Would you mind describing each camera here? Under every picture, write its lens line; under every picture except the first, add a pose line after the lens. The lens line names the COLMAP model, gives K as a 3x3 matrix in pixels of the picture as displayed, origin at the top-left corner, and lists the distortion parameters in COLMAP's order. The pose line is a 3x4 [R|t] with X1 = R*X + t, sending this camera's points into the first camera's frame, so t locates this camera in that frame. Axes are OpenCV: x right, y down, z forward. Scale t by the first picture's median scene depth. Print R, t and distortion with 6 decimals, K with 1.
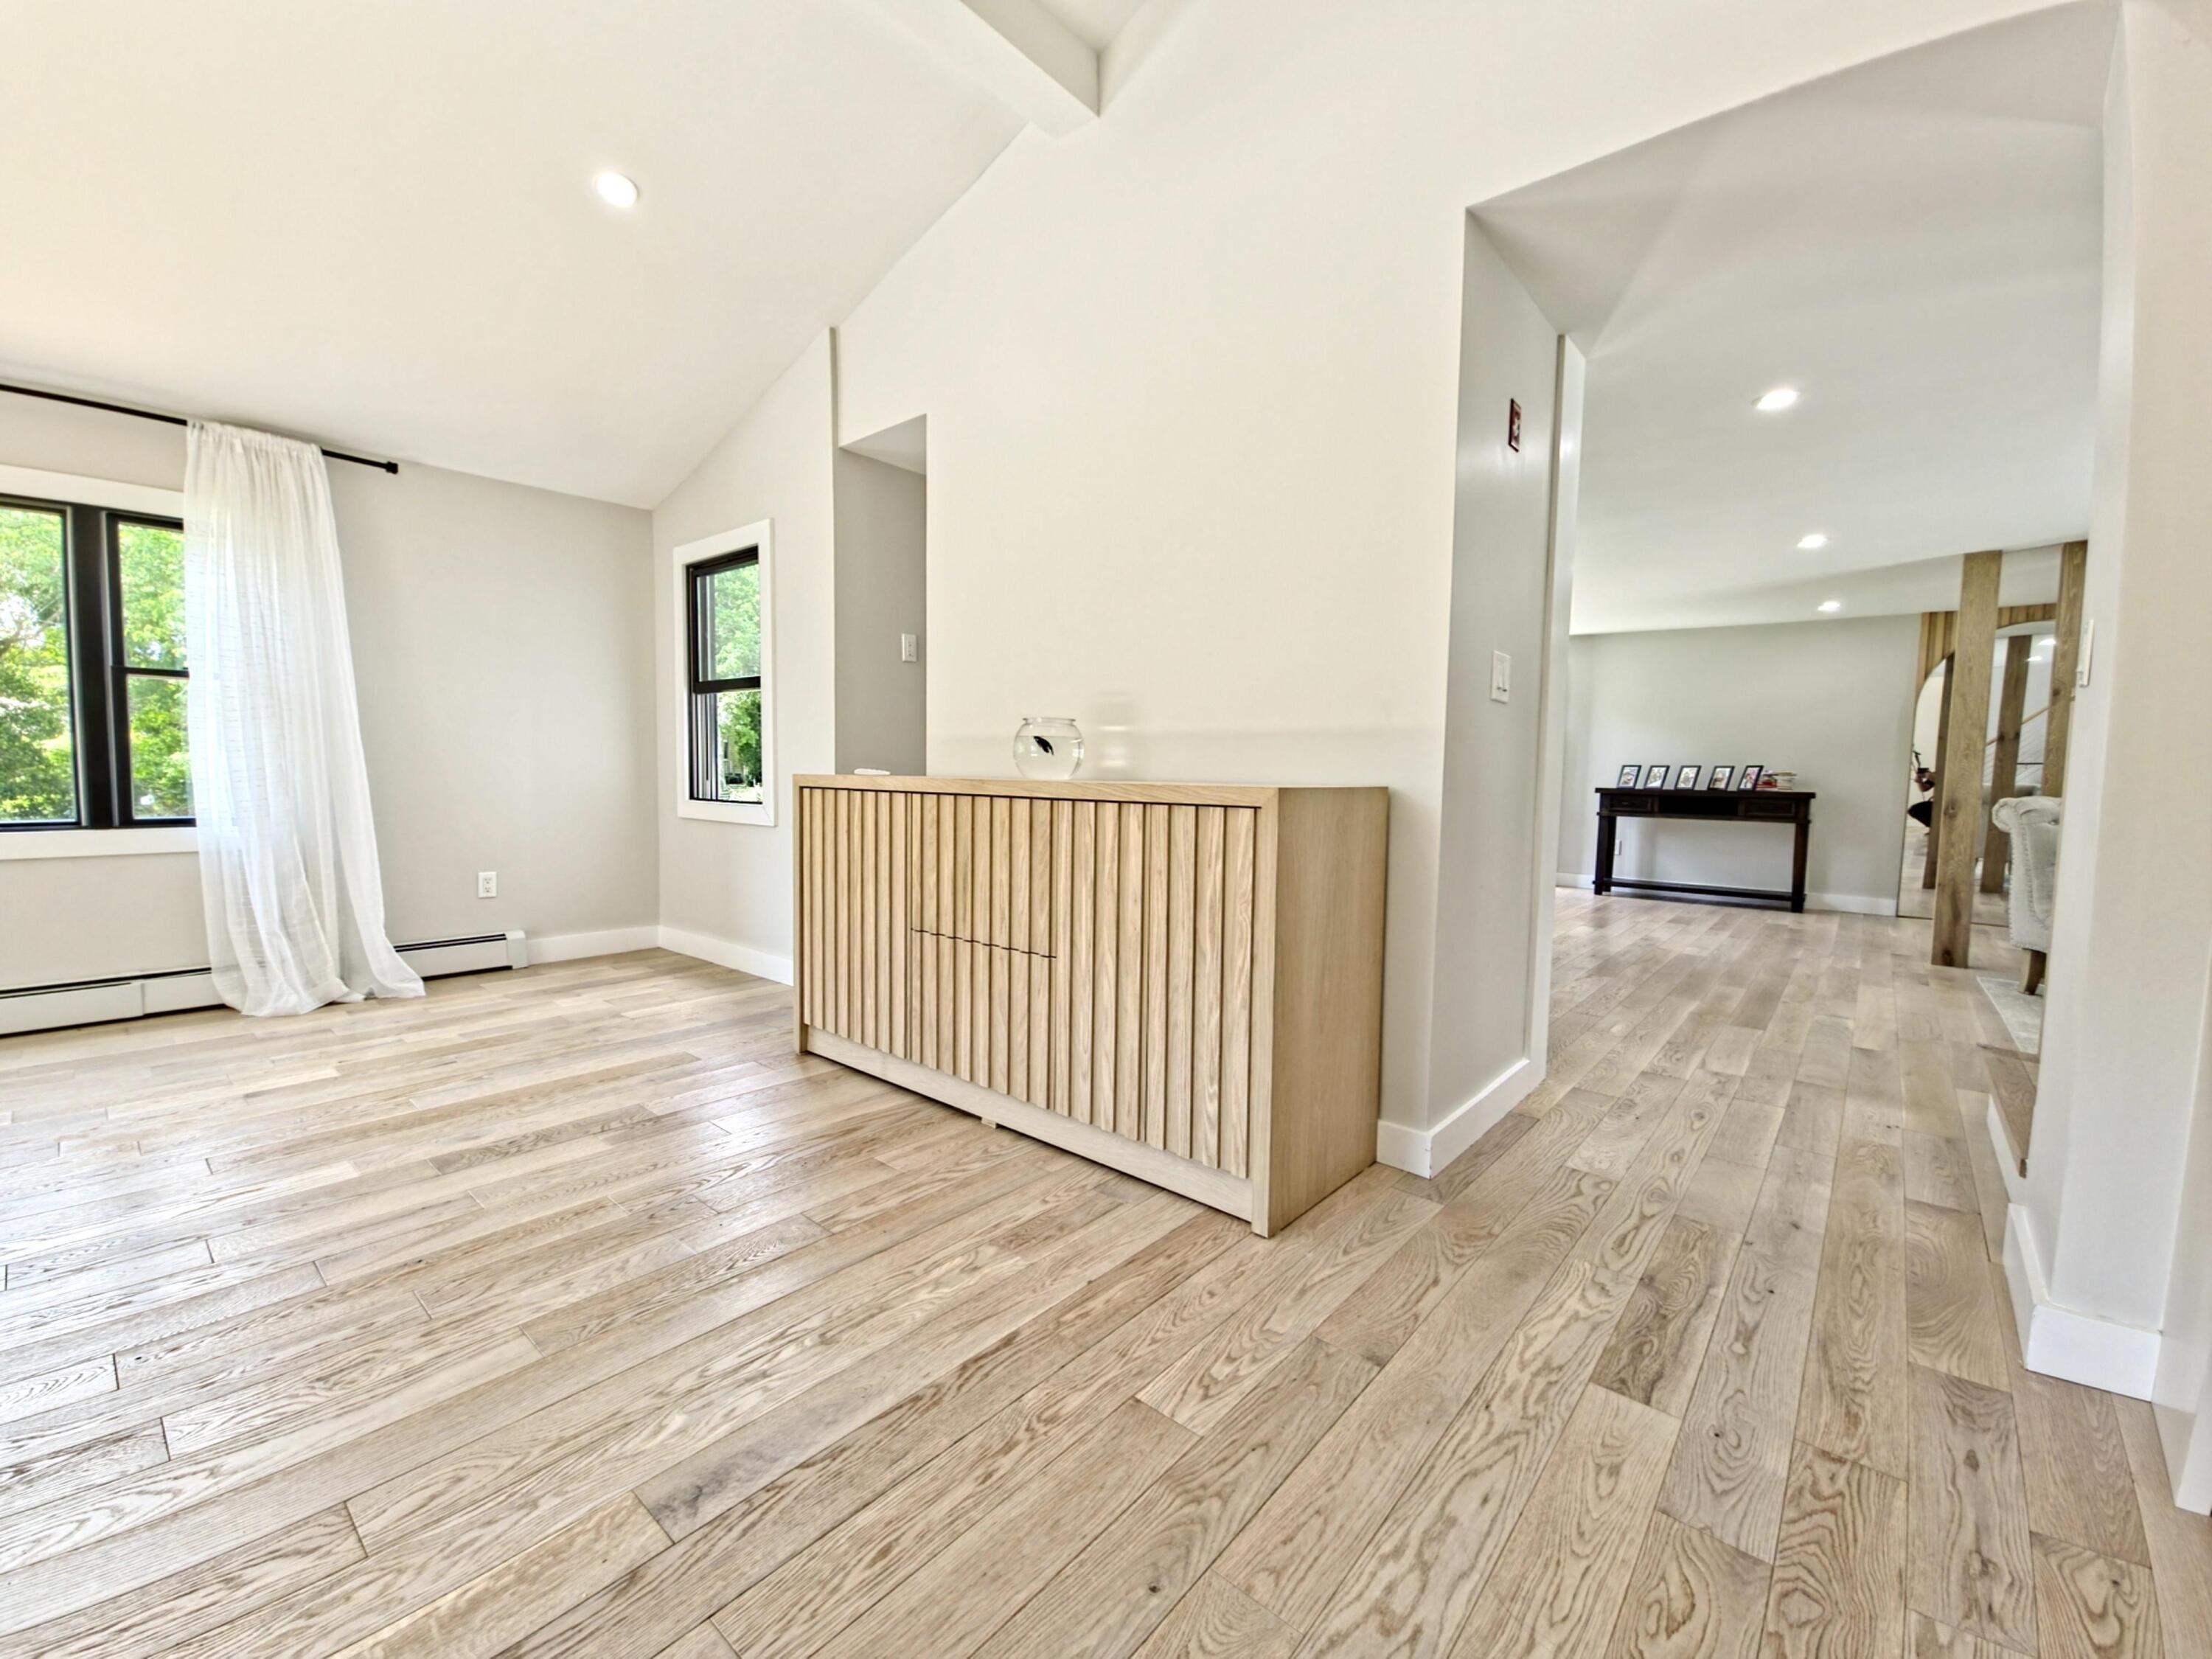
lens RADIAL K [[908.8, 0, 1107.0], [0, 908.8, 833.9], [0, 0, 1]] dist [0.012246, -0.006224]
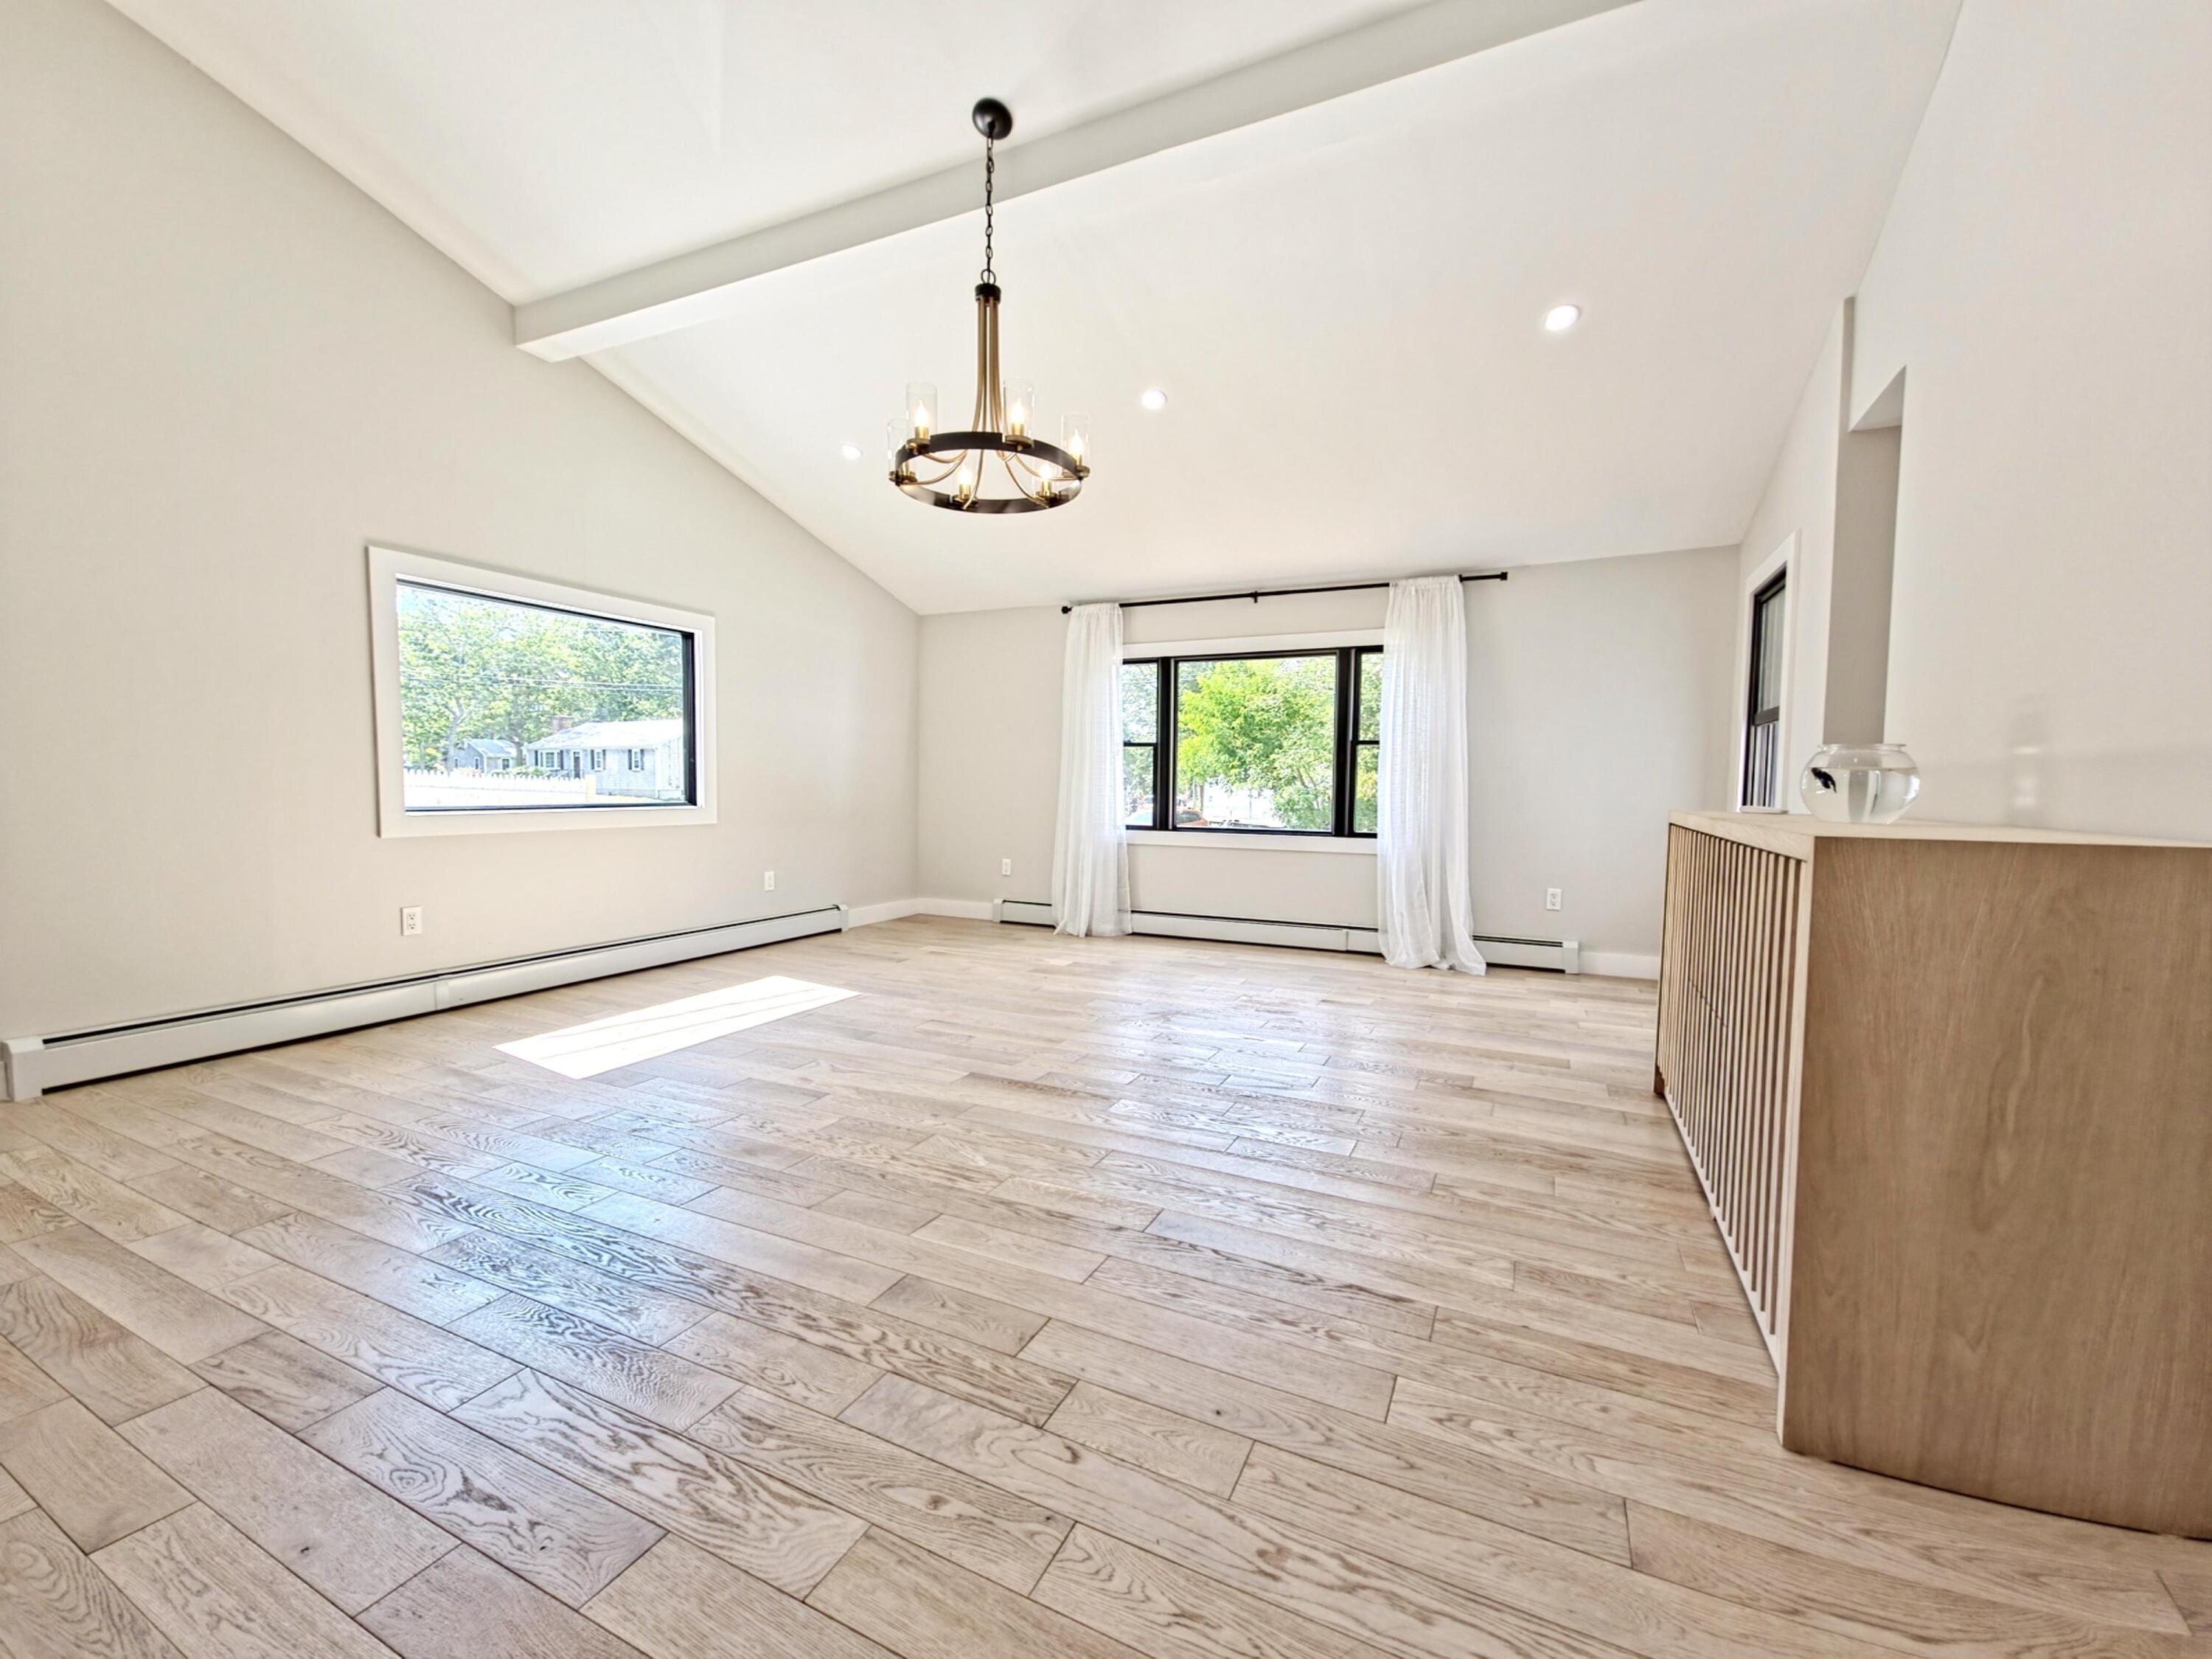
lens RADIAL K [[908.8, 0, 1103.0], [0, 908.8, 839.6], [0, 0, 1]] dist [0.012246, -0.006224]
pose [[0.255672, 0.046575, -0.965641, 0.546209], [-0.075560, 0.996746, 0.028069, -0.018958], [0.963806, 0.065788, 0.258359, 0.184468]]
